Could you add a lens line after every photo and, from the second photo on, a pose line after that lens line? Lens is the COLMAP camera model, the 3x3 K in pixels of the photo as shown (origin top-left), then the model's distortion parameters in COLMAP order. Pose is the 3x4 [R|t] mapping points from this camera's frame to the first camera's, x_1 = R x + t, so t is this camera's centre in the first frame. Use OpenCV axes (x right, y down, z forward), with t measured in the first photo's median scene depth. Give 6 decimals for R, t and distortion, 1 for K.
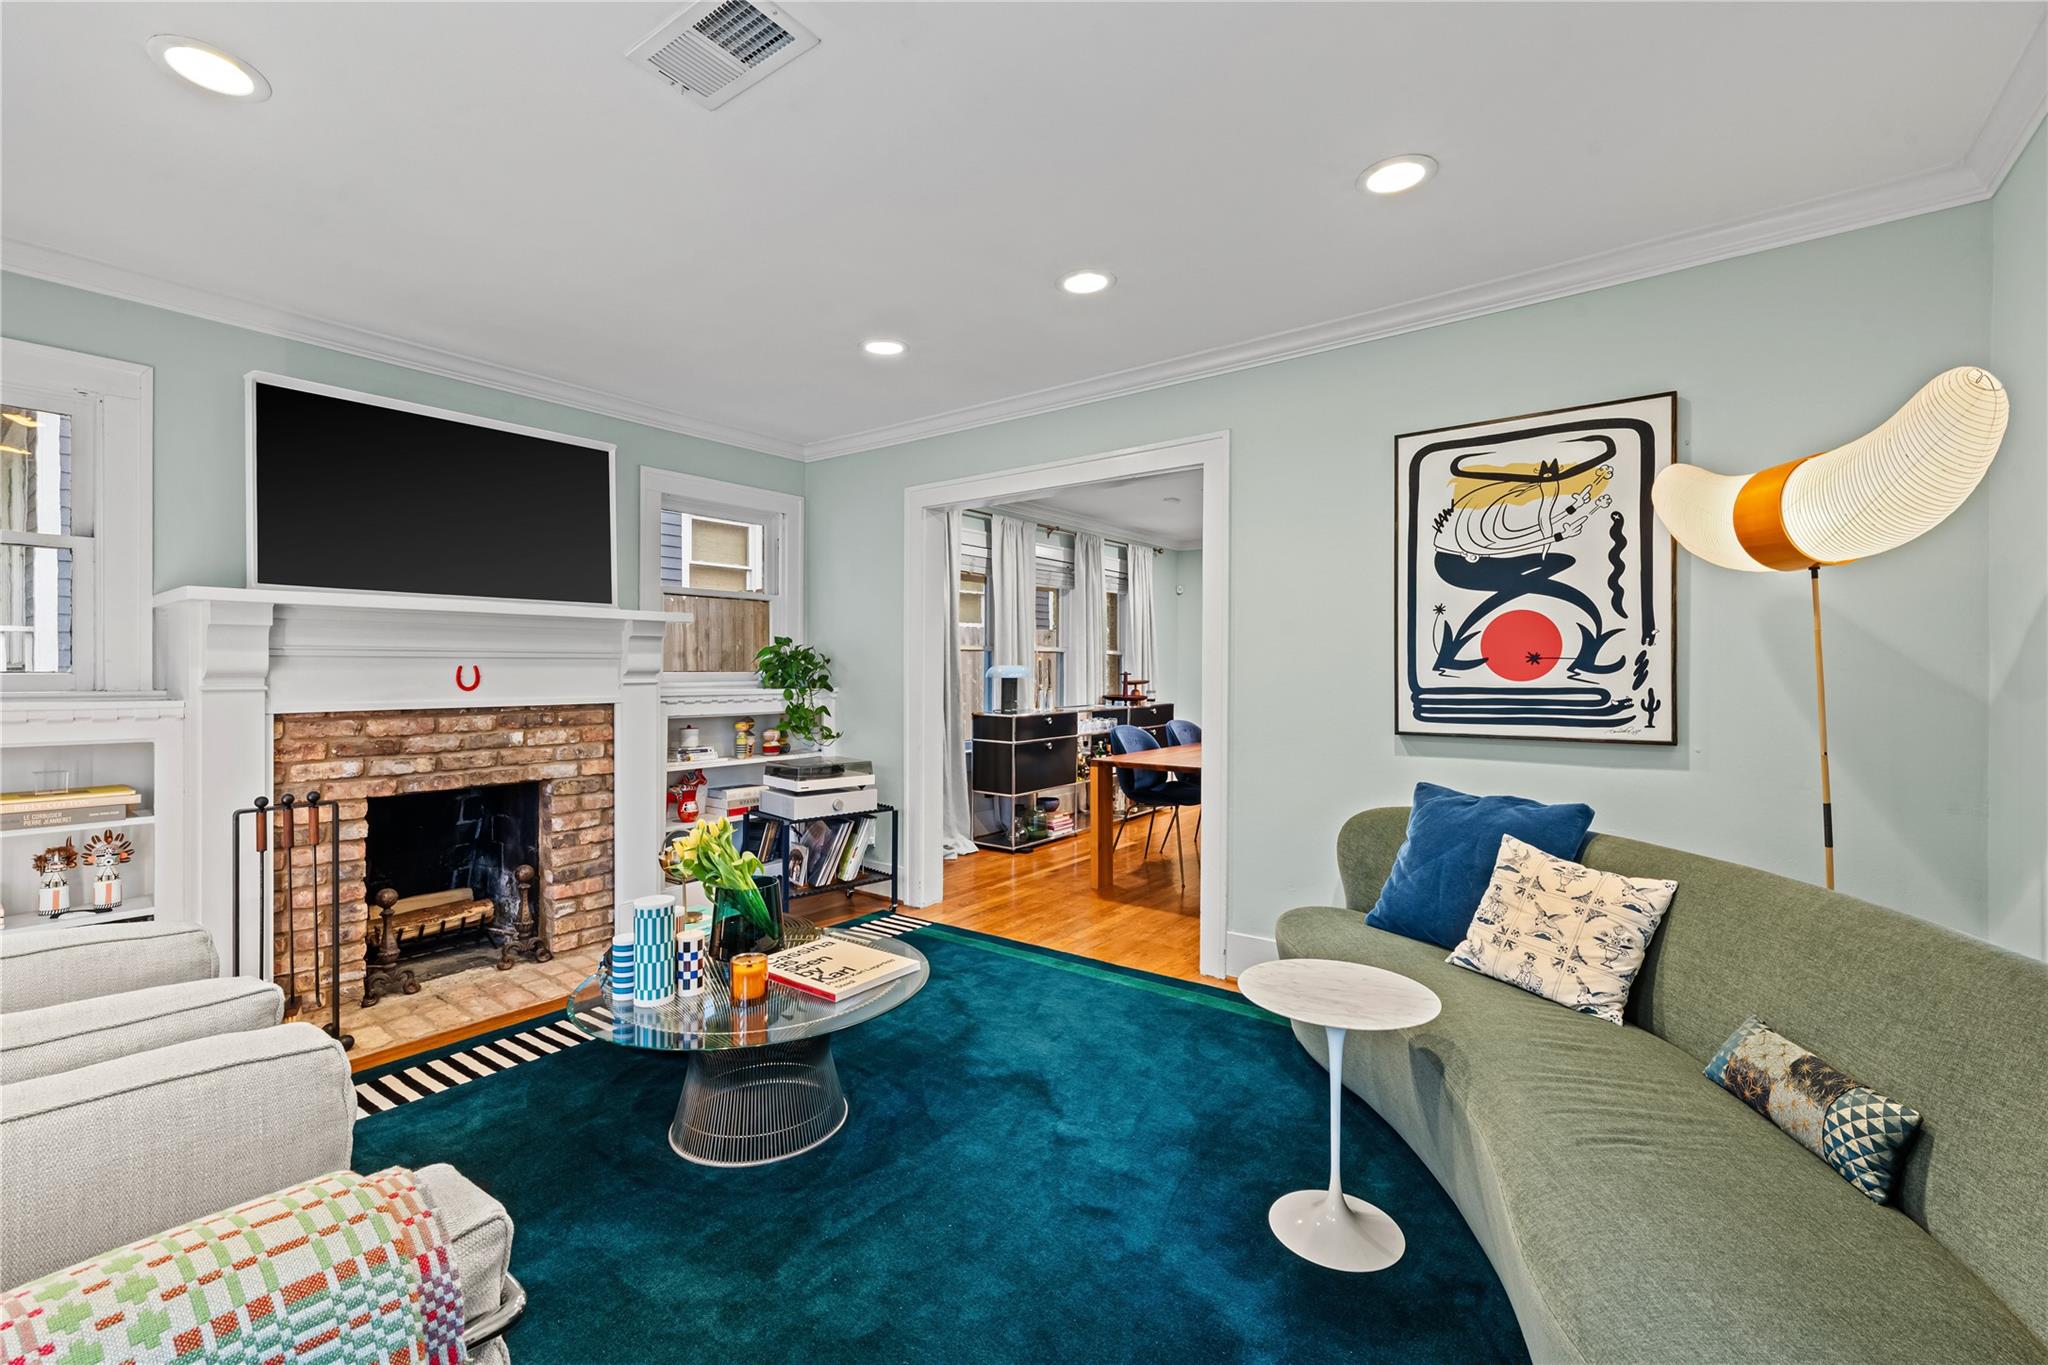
lens RADIAL K [[859.2, 0, 1024.0], [0, 859.2, 682.5], [0, 0, 1]] dist [0.001025, 0.000195]
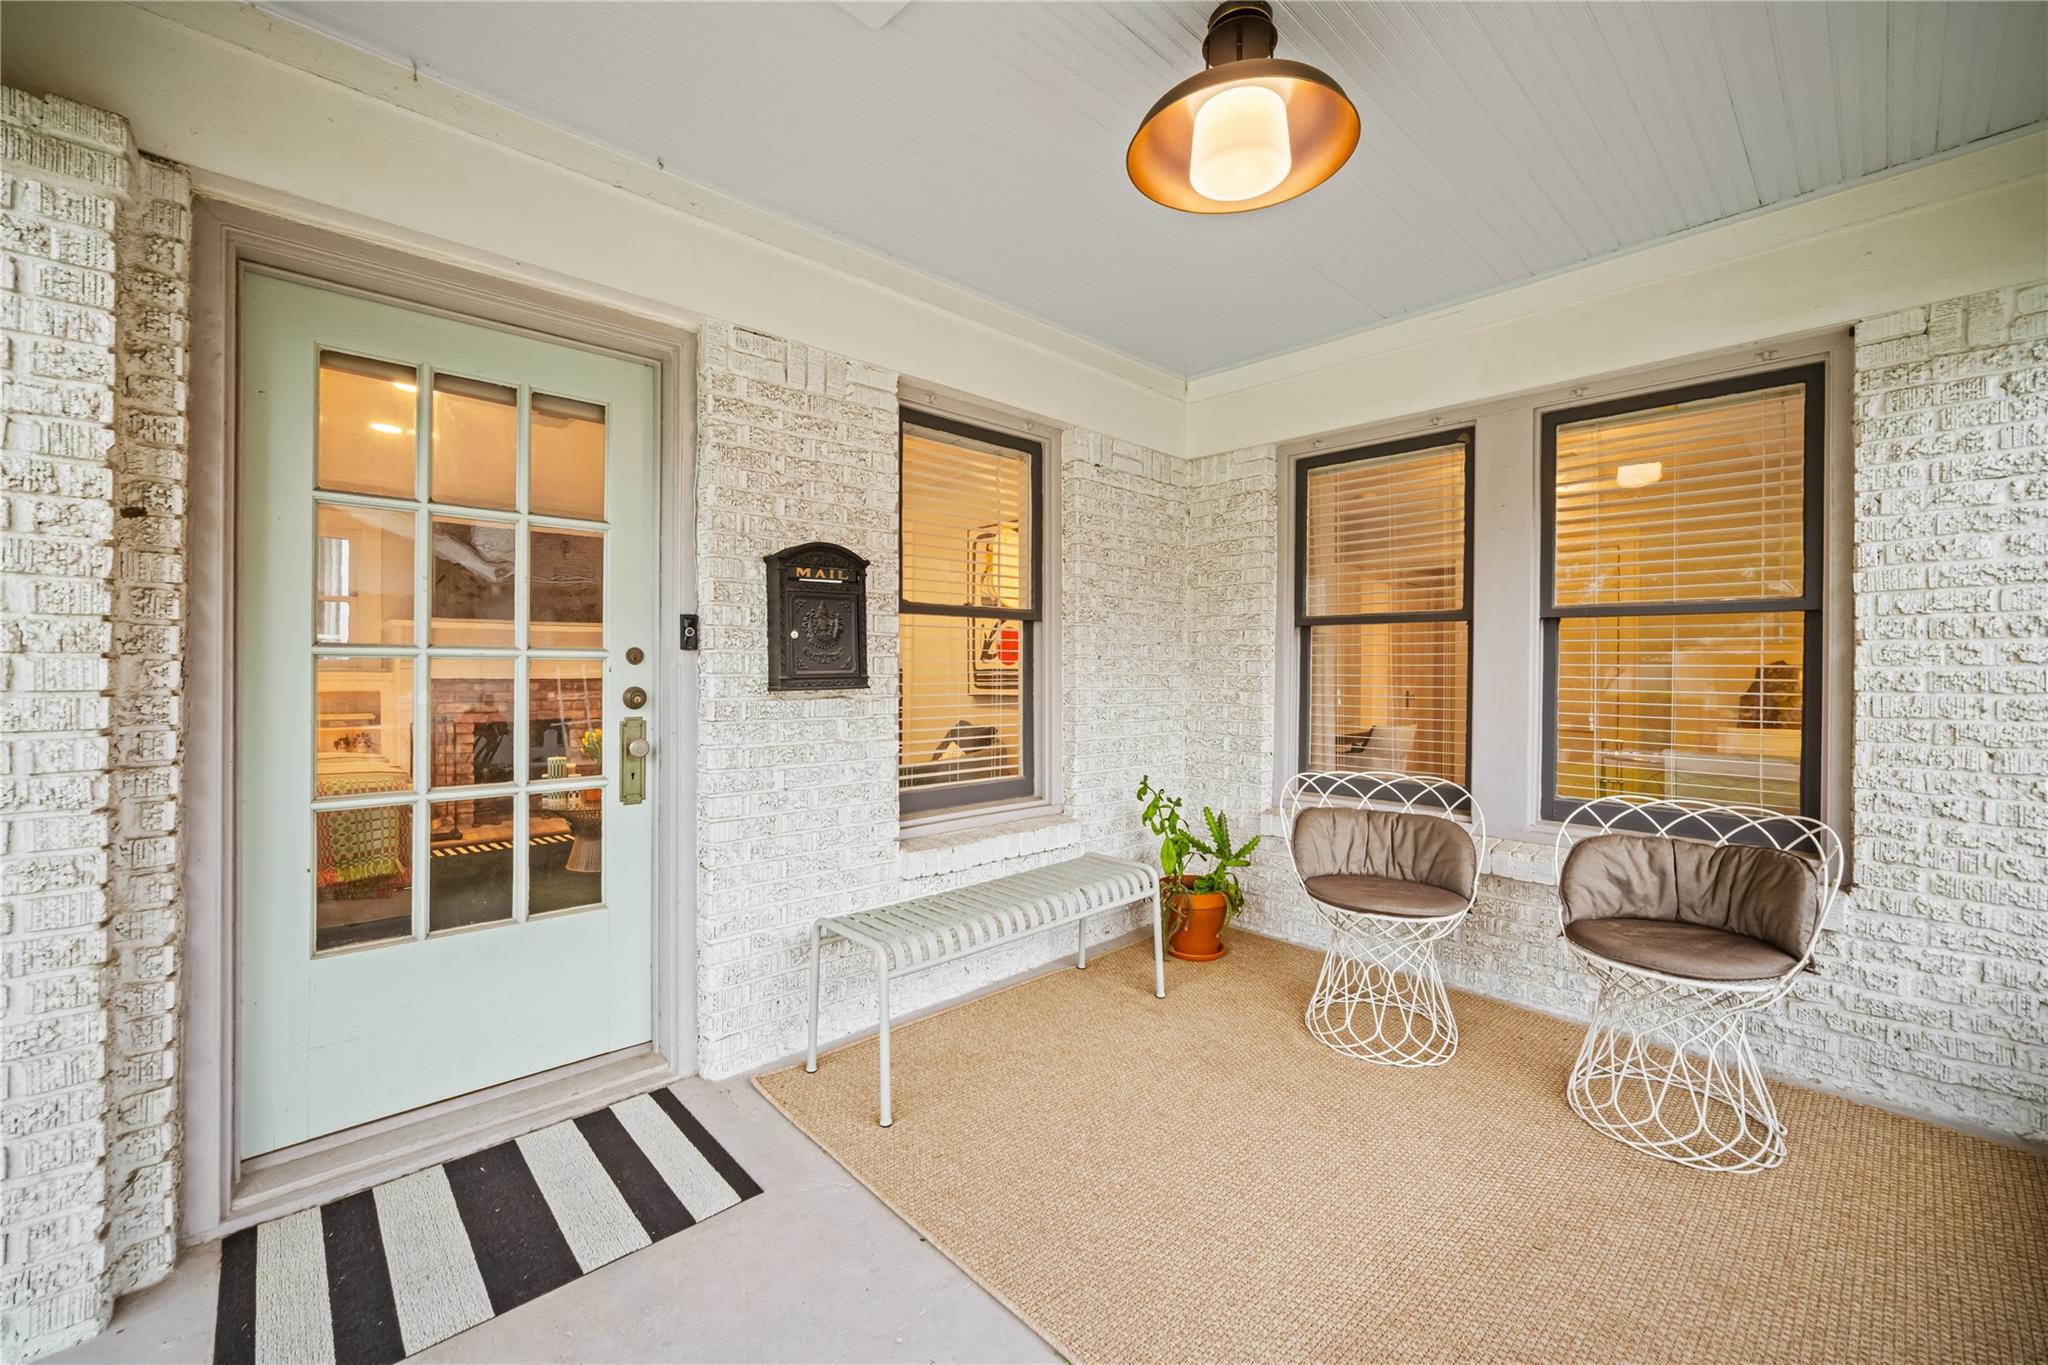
lens RADIAL K [[837.6, 0, 1022.2], [0, 837.6, 667.3], [0, 0, 1]] dist [0.000197, 0.007959]
pose [[0.982147, 0.001913, -0.188104, 0.908613], [-0.003305, 0.999969, -0.007083, 0.013830], [0.188085, 0.007578, 0.982124, -0.725848]]
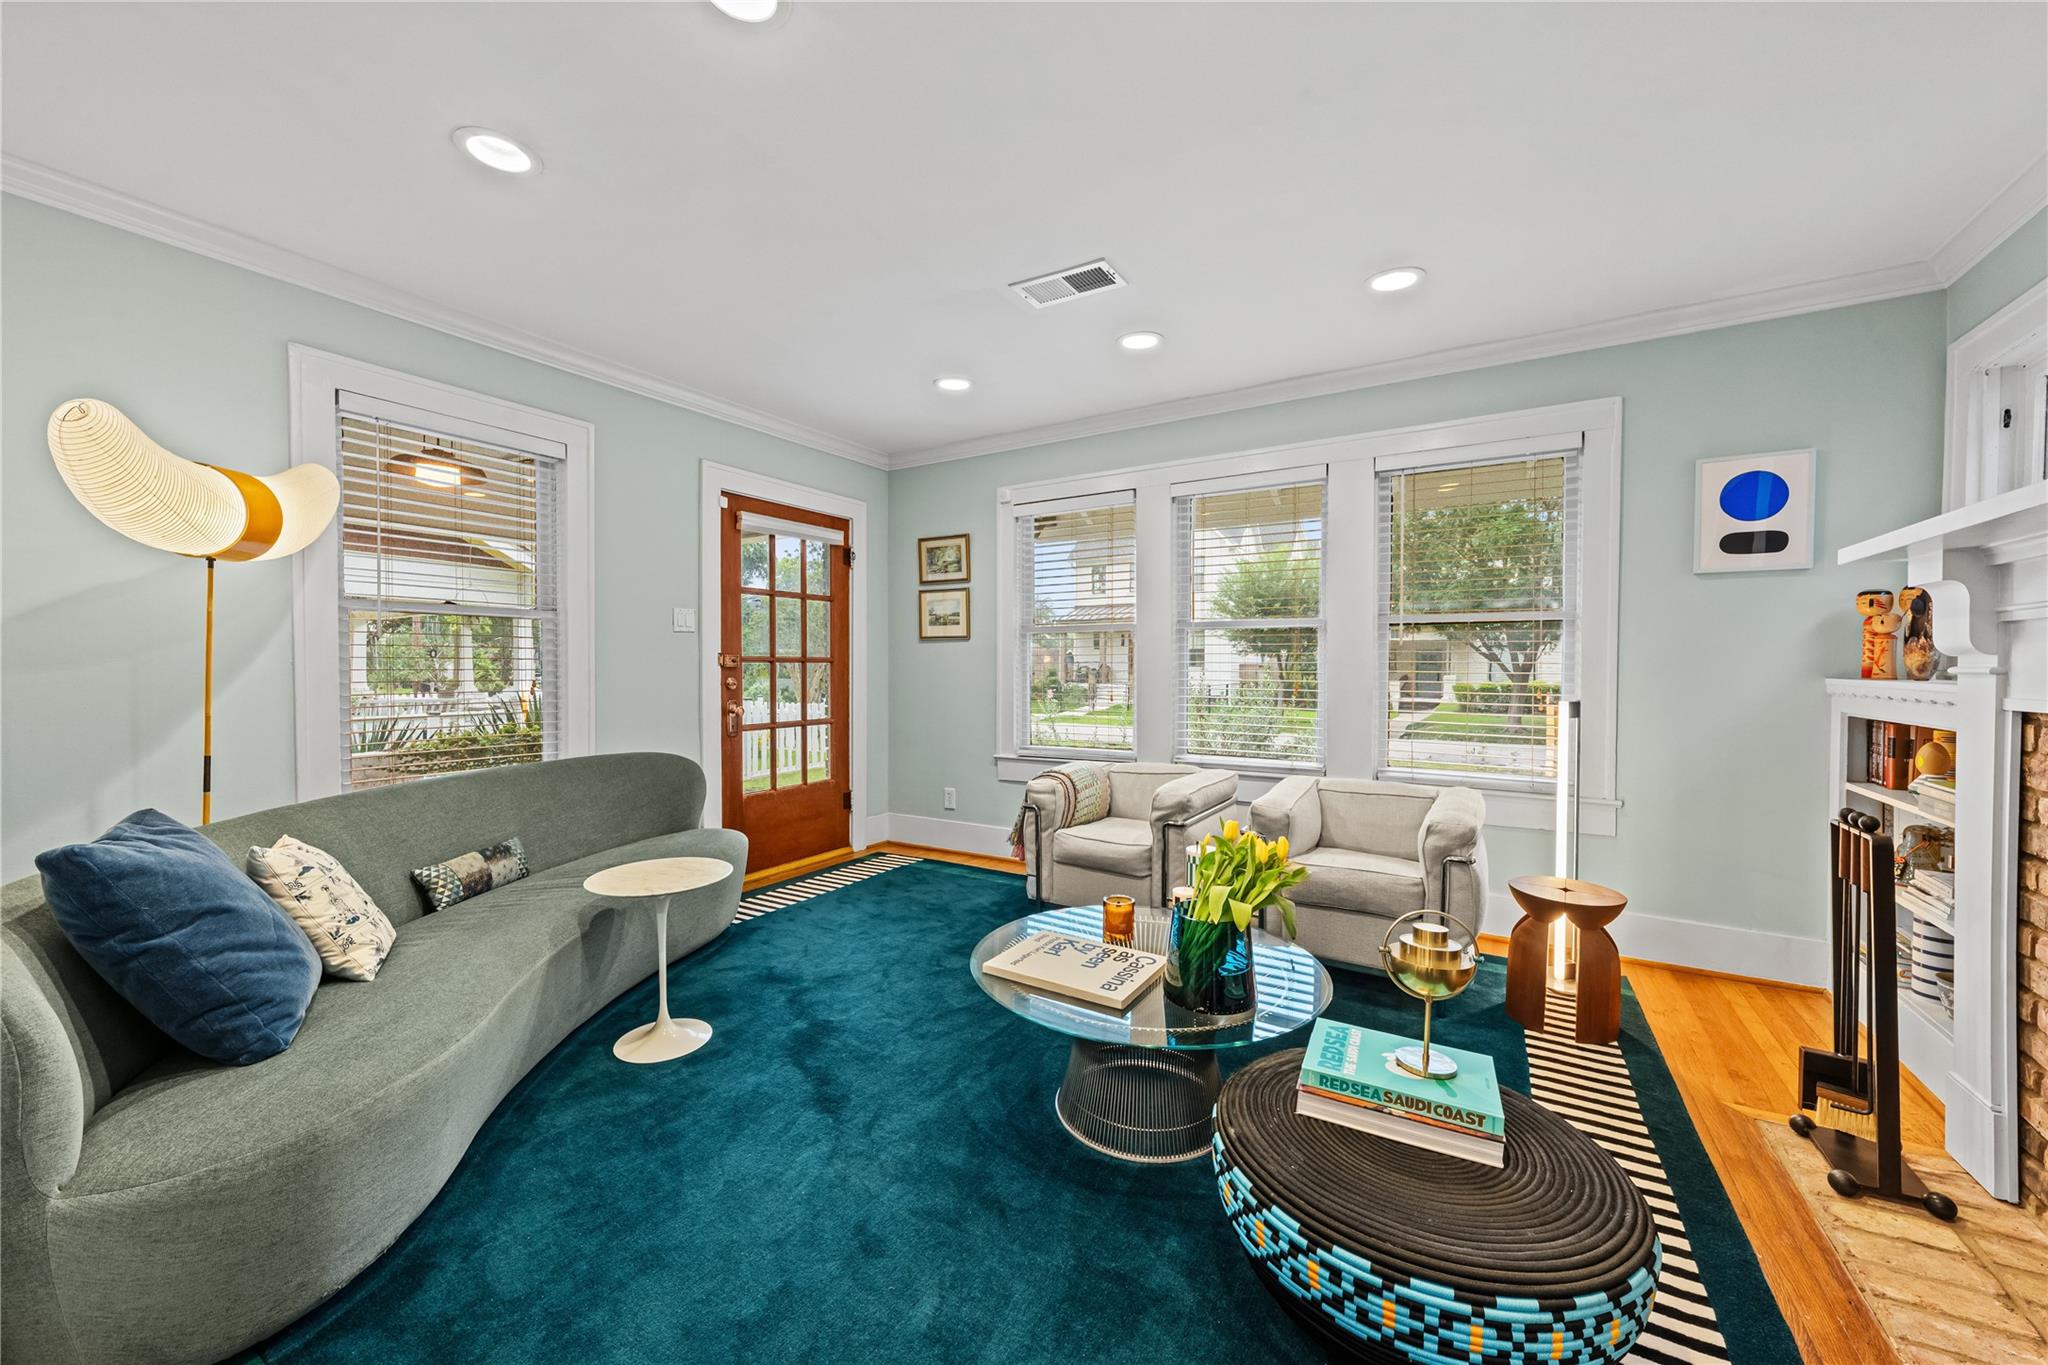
lens RADIAL K [[777.3, 0, 1024.0], [0, 777.3, 682.5], [0, 0, 1]] dist [0.000006, 0.000004]
pose [[-0.995063, -0.000704, -0.099244, -0.067839], [-0.003955, 0.999462, 0.032572, -0.001573], [0.099167, 0.032804, -0.994530, 1.502742]]
